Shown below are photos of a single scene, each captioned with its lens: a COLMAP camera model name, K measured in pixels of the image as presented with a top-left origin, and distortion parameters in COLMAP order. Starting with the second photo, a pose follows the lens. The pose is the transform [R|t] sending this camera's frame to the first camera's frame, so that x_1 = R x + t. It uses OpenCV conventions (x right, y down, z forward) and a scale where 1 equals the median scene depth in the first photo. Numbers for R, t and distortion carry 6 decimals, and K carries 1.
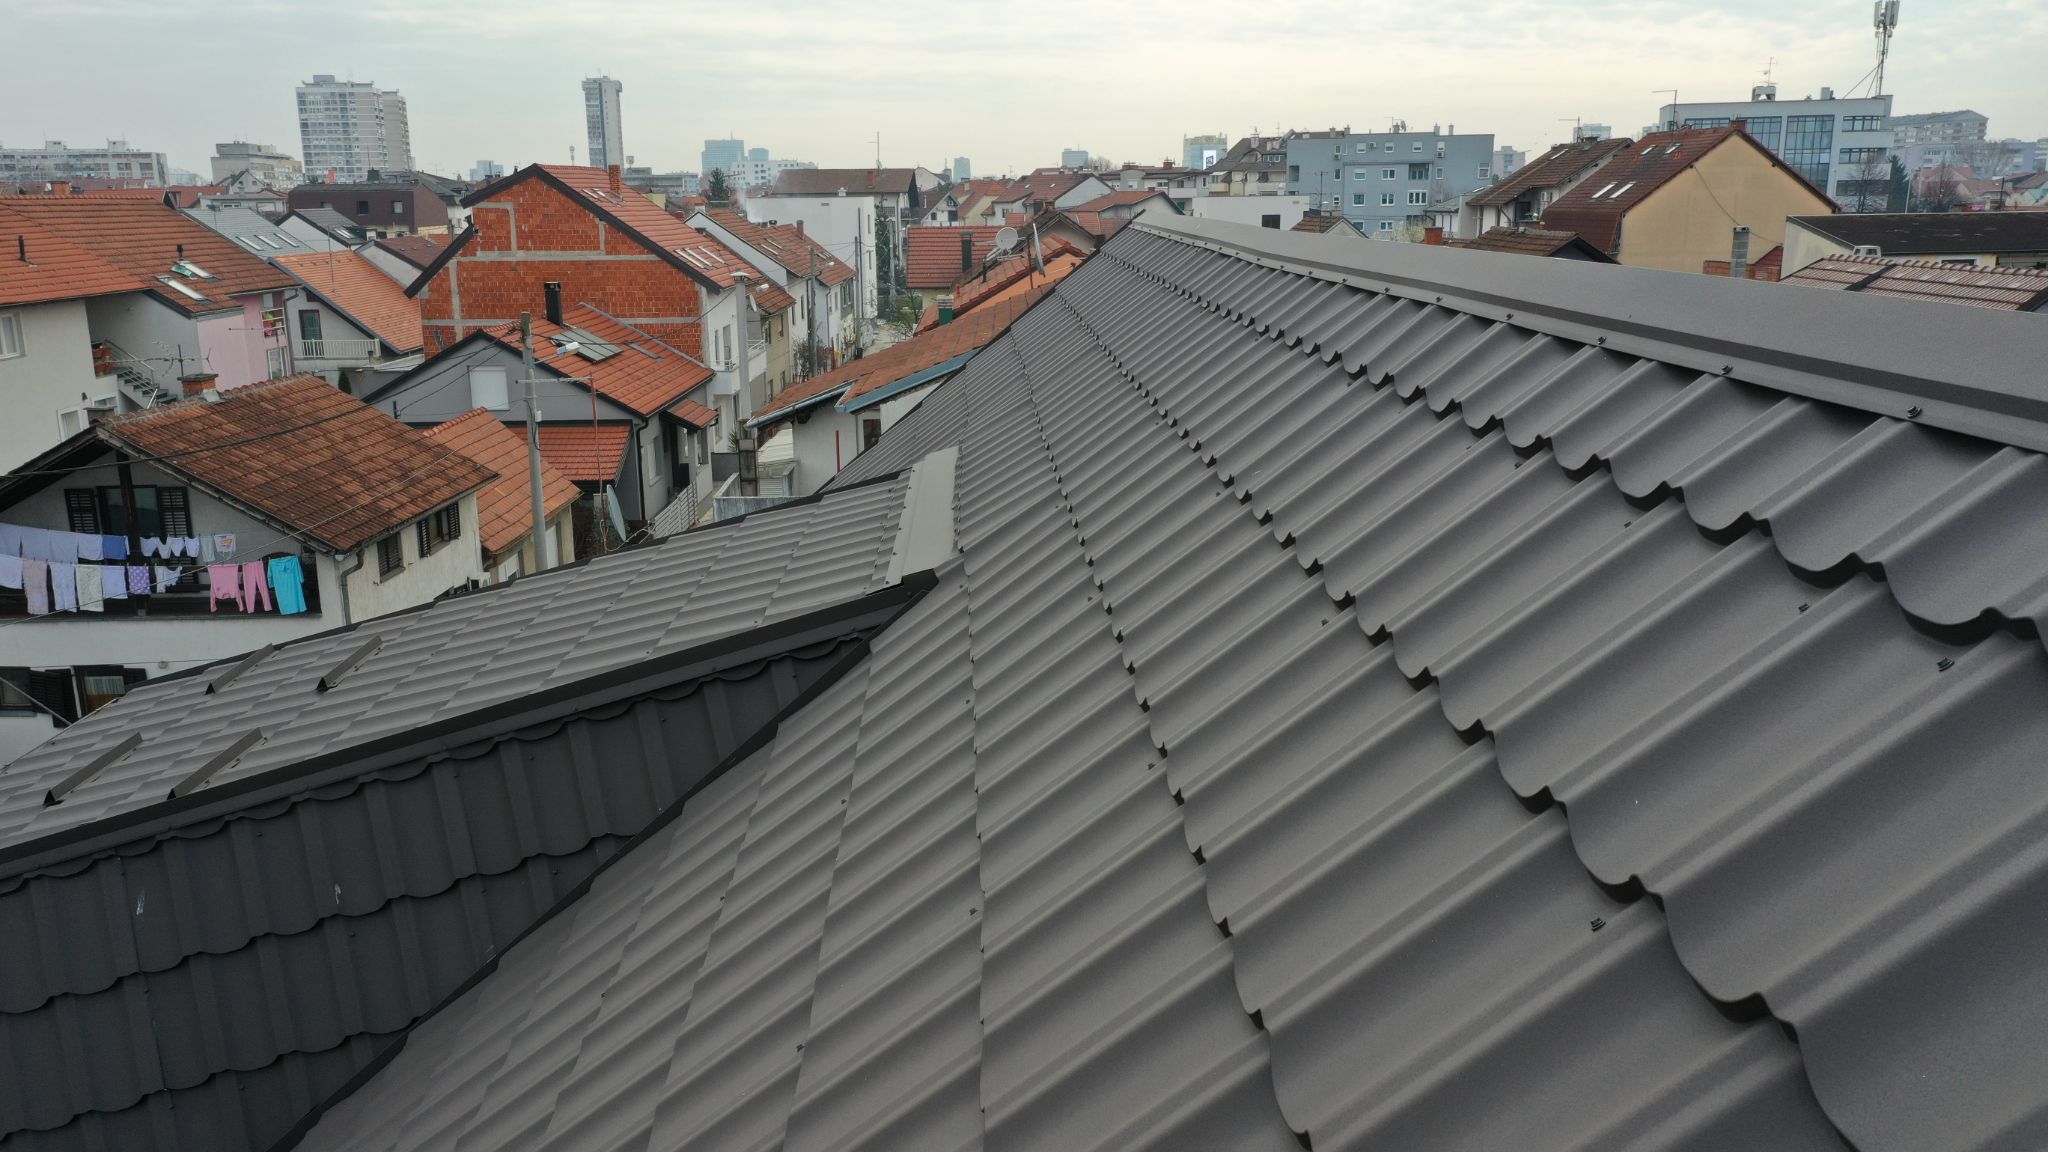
lens RADIAL K [[1628.5, 0, 1023.8], [0, 1628.5, 576.9], [0, 0, 1]] dist [0.010881, 0.002471]
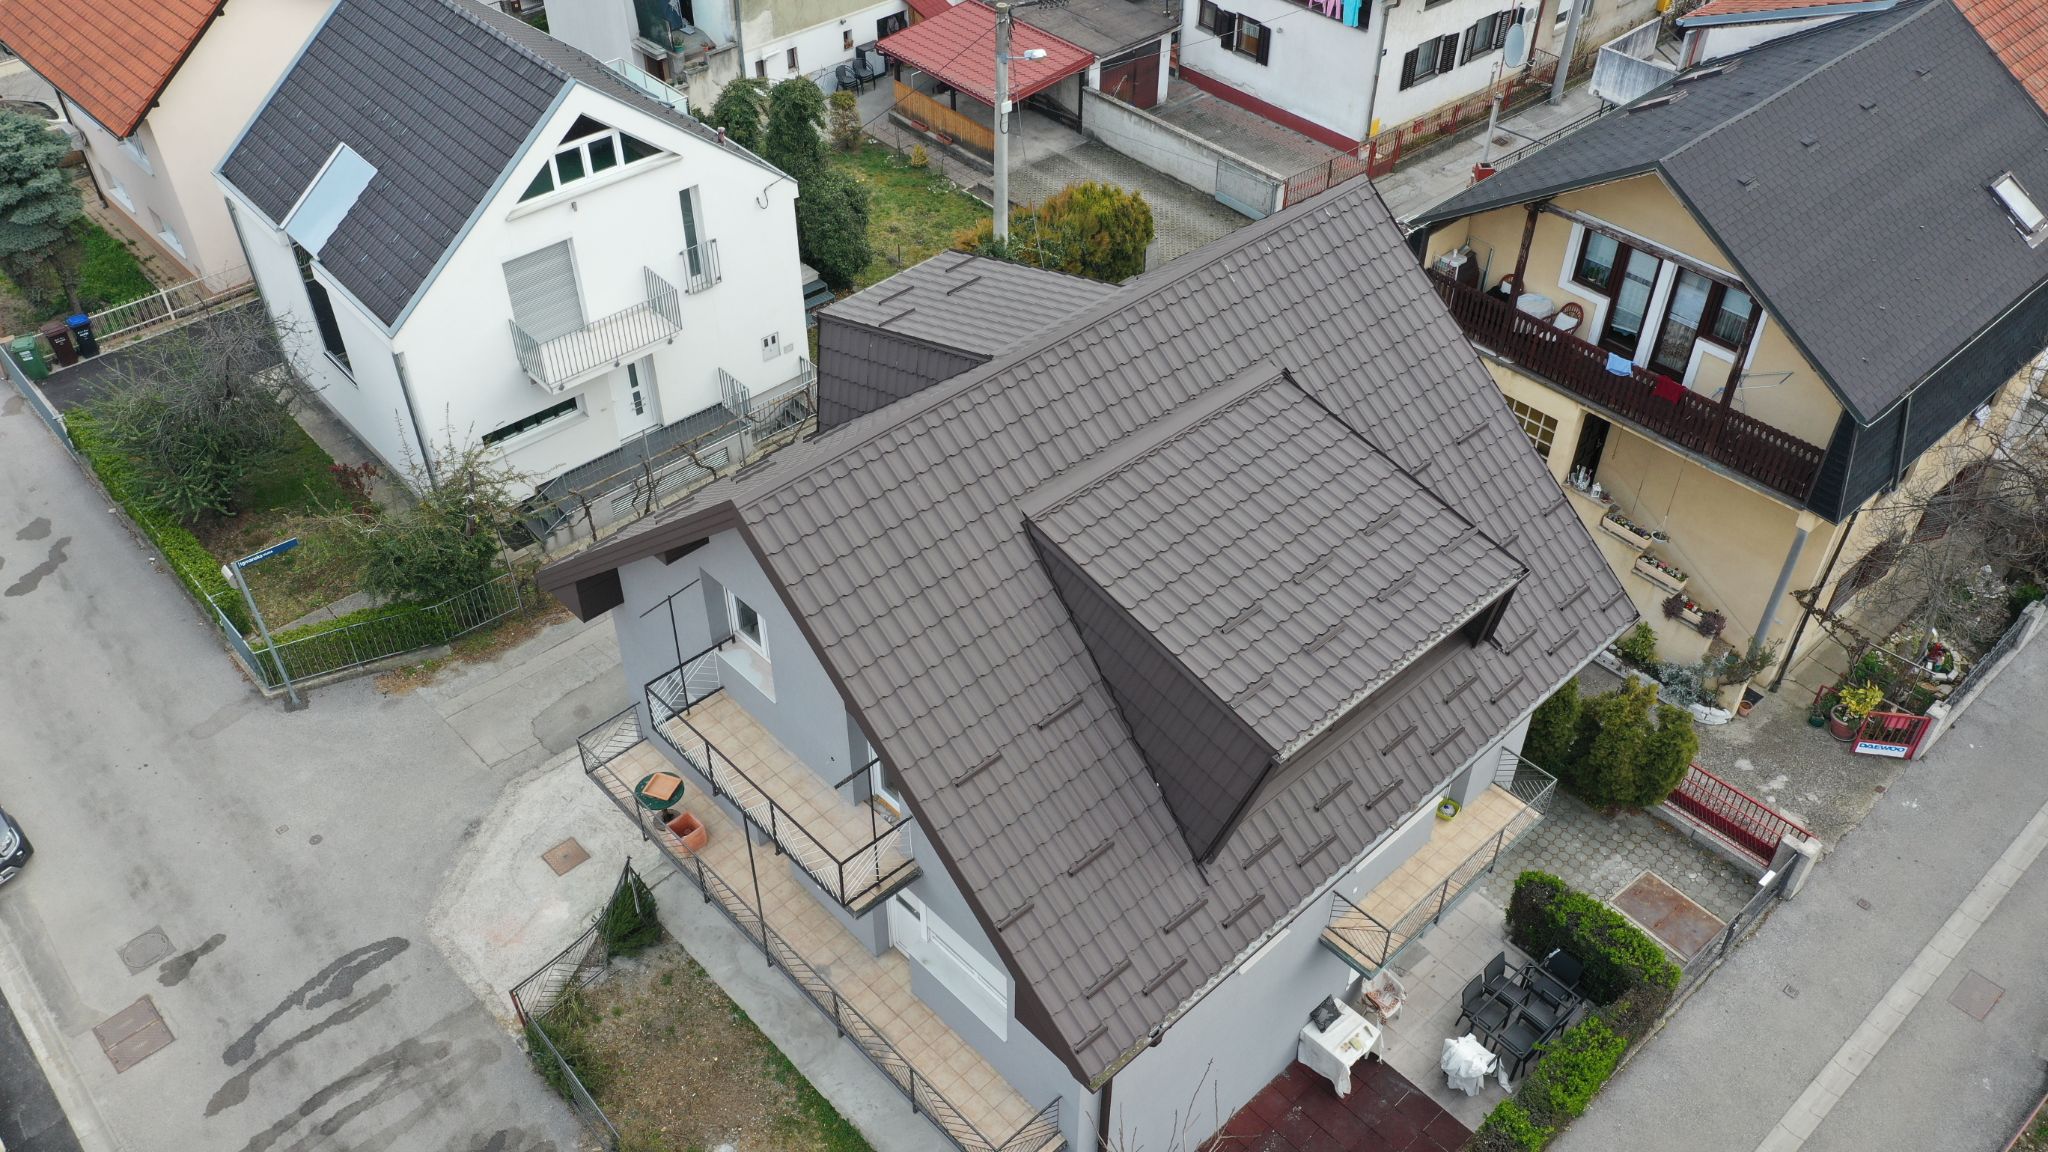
lens RADIAL K [[1628.5, 0, 1019.9], [0, 1628.5, 579.4], [0, 0, 1]] dist [0.010881, 0.002471]
pose [[0.657685, 0.505226, -0.558746, 0.192830], [-0.181168, 0.826053, 0.533680, -0.131182], [0.731183, -0.249766, 0.634814, -0.127115]]
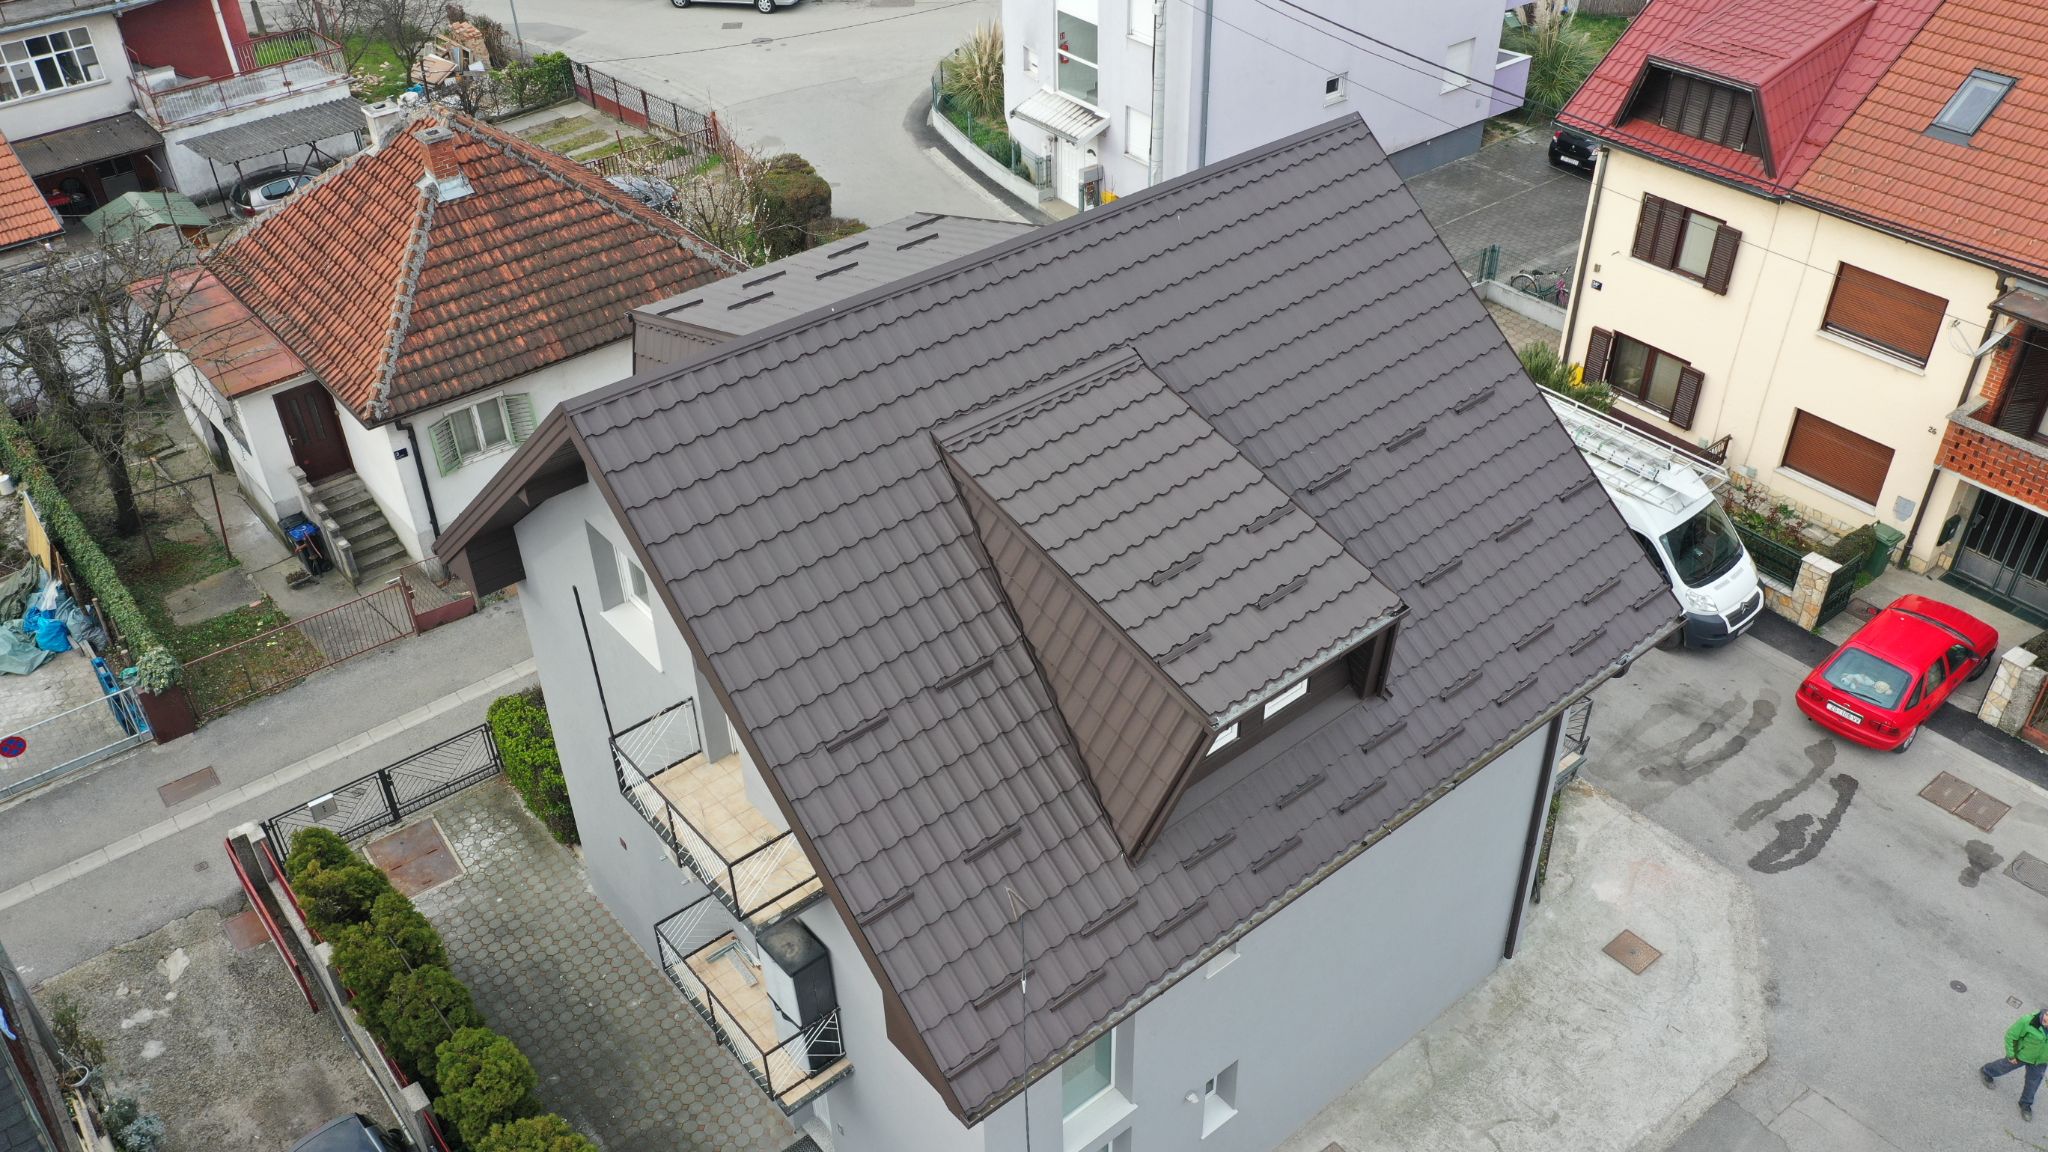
lens RADIAL K [[1628.5, 0, 1021.9], [0, 1628.5, 573.1], [0, 0, 1]] dist [0.010881, 0.002471]
pose [[-0.607333, -0.451464, 0.653703, -0.178620], [0.209548, 0.702666, 0.679963, -0.153528], [-0.766314, 0.549946, -0.332149, 0.194718]]
